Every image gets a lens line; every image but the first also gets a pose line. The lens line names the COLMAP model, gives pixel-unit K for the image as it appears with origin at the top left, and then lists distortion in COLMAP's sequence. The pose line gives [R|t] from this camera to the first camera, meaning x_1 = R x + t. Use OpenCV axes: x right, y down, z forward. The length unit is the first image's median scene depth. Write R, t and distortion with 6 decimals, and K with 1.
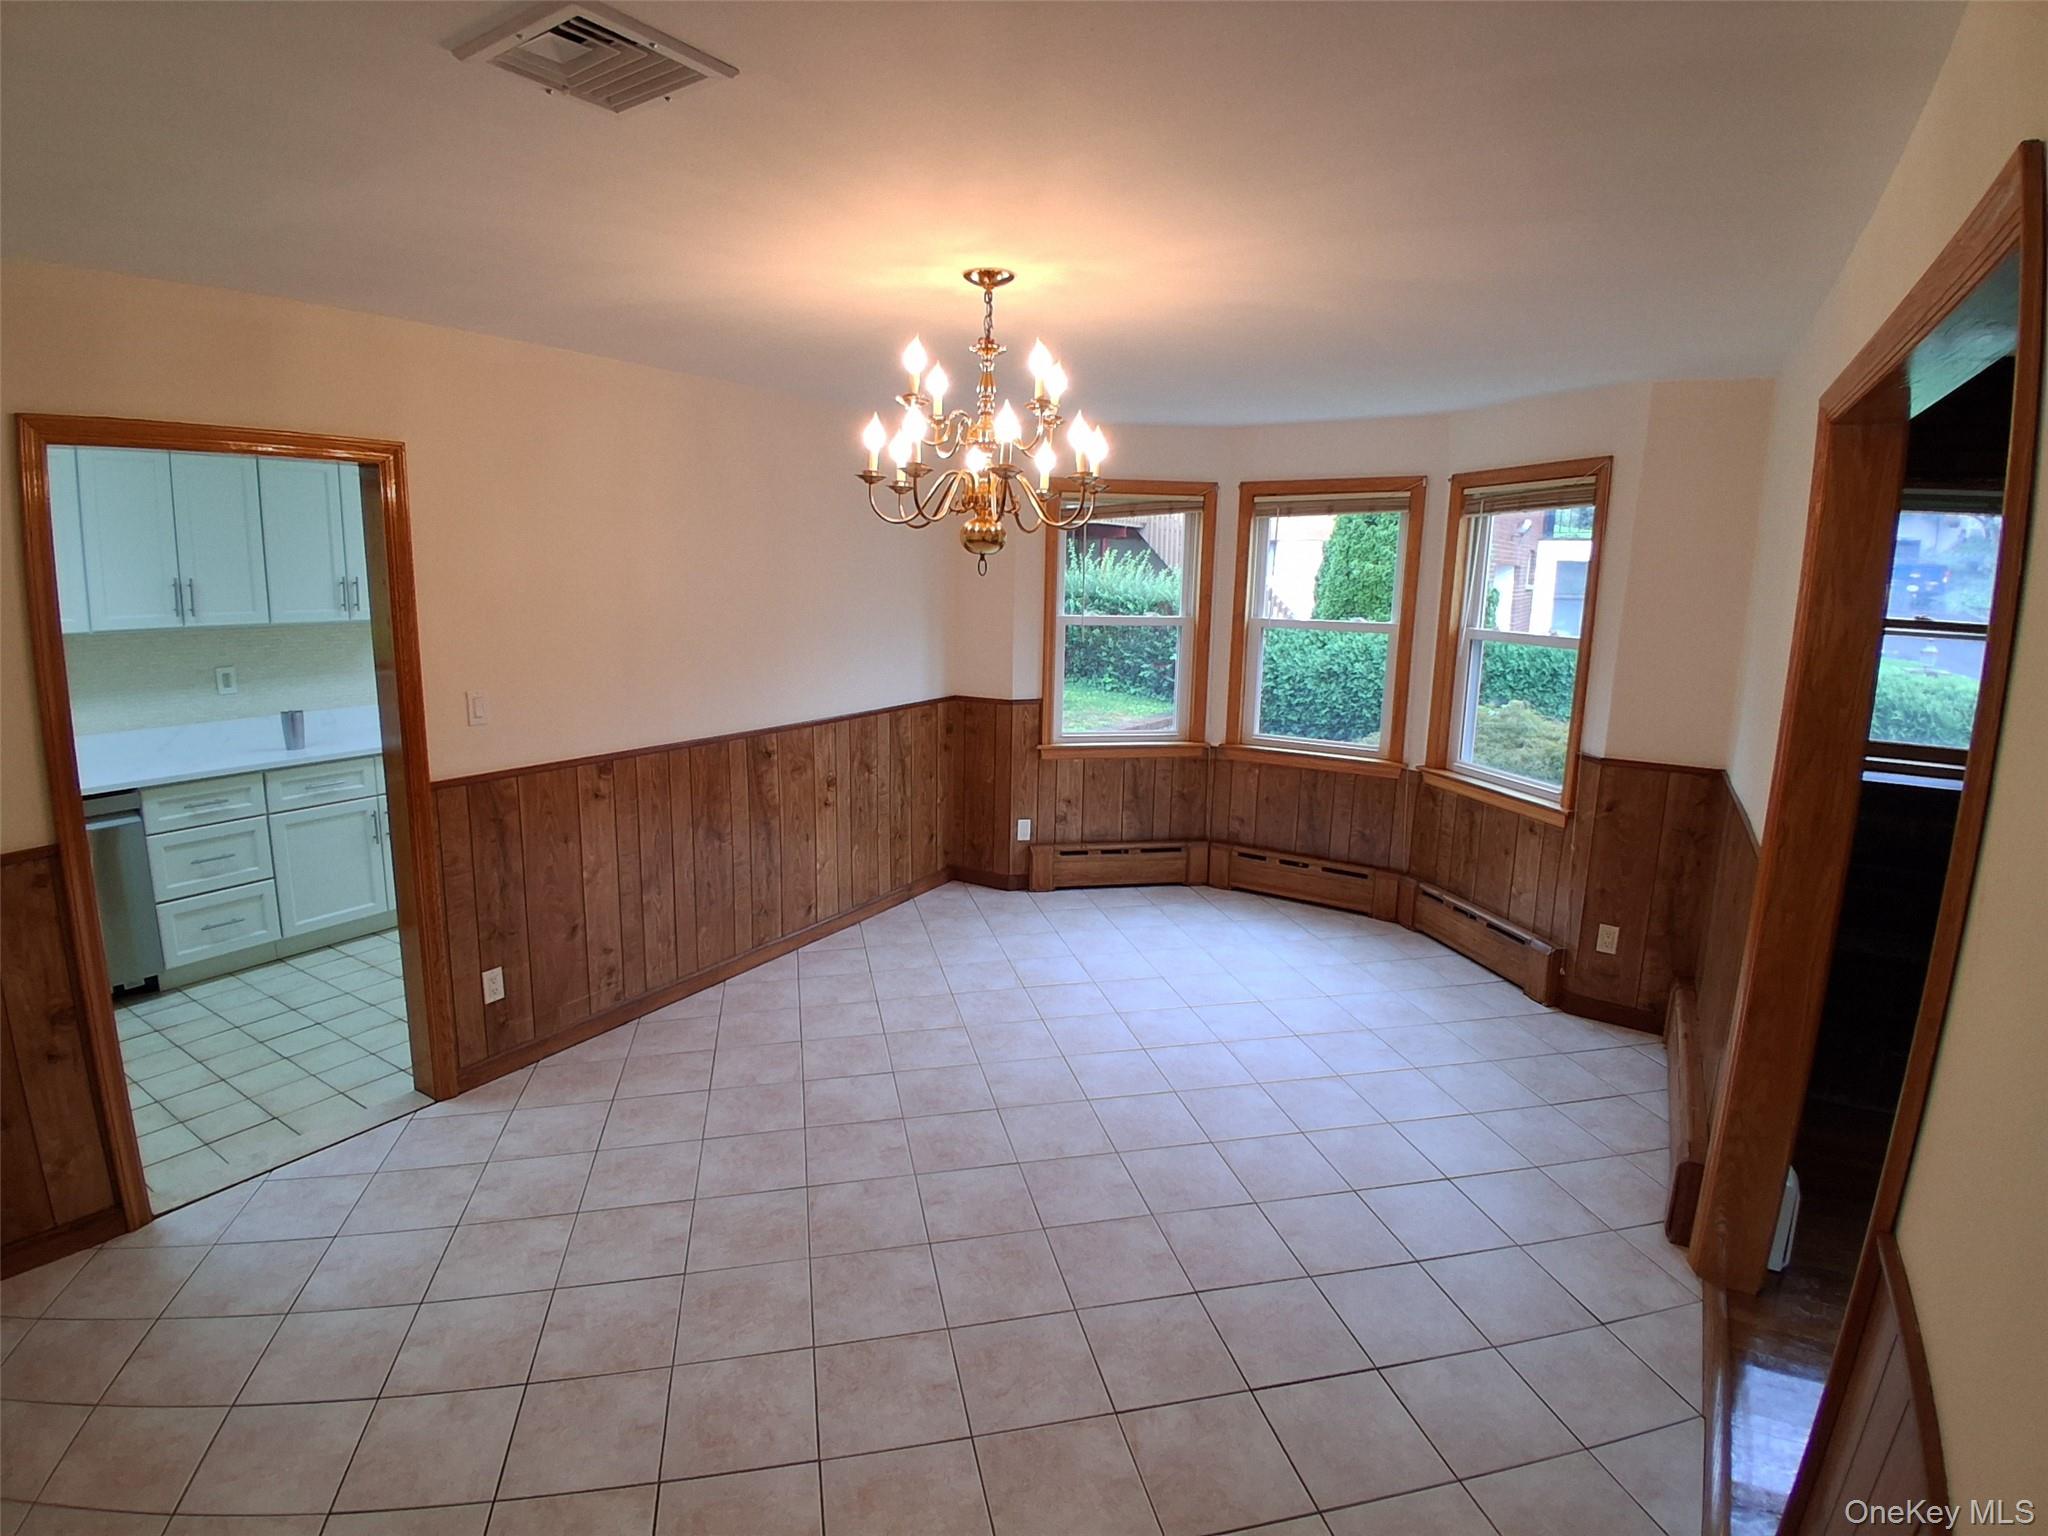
lens RADIAL K [[1025.2, 0, 1012.8], [0, 1025.2, 751.1], [0, 0, 1]] dist [-0.017215, -0.025232]
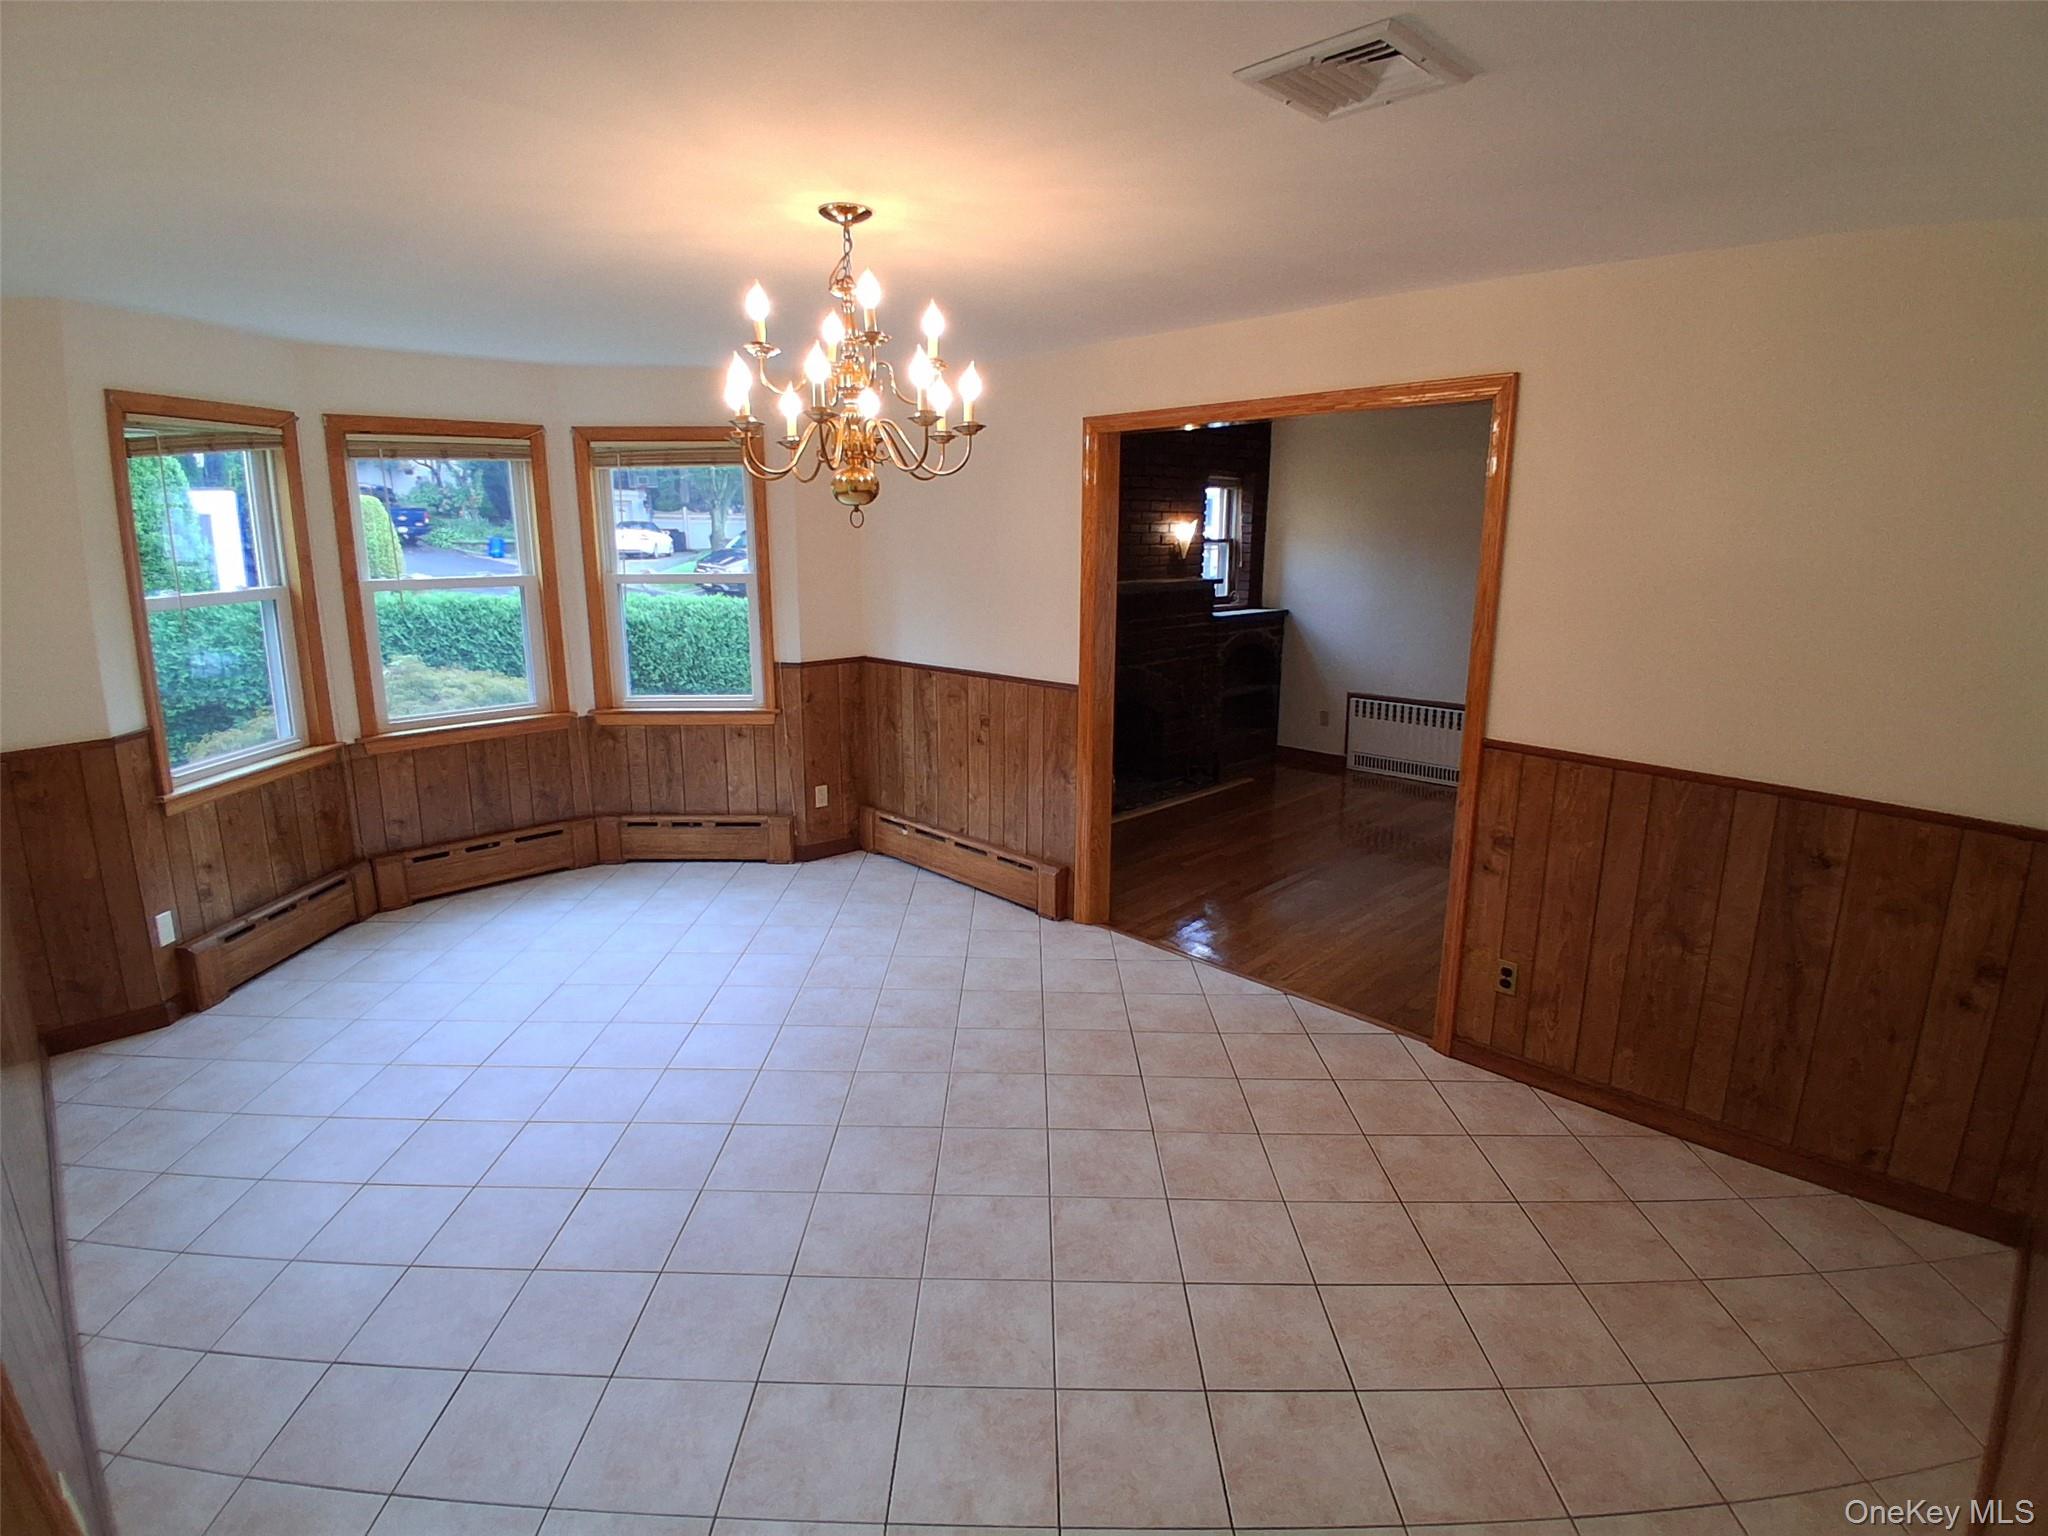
lens RADIAL K [[1025.2, 0, 1010.0], [0, 1025.2, 763.5], [0, 0, 1]] dist [-0.017215, -0.025232]
pose [[0.218349, -0.233328, 0.947566, -0.473428], [0.174206, 0.964719, 0.197409, -0.059908], [-0.960196, 0.121968, 0.251292, 0.317237]]
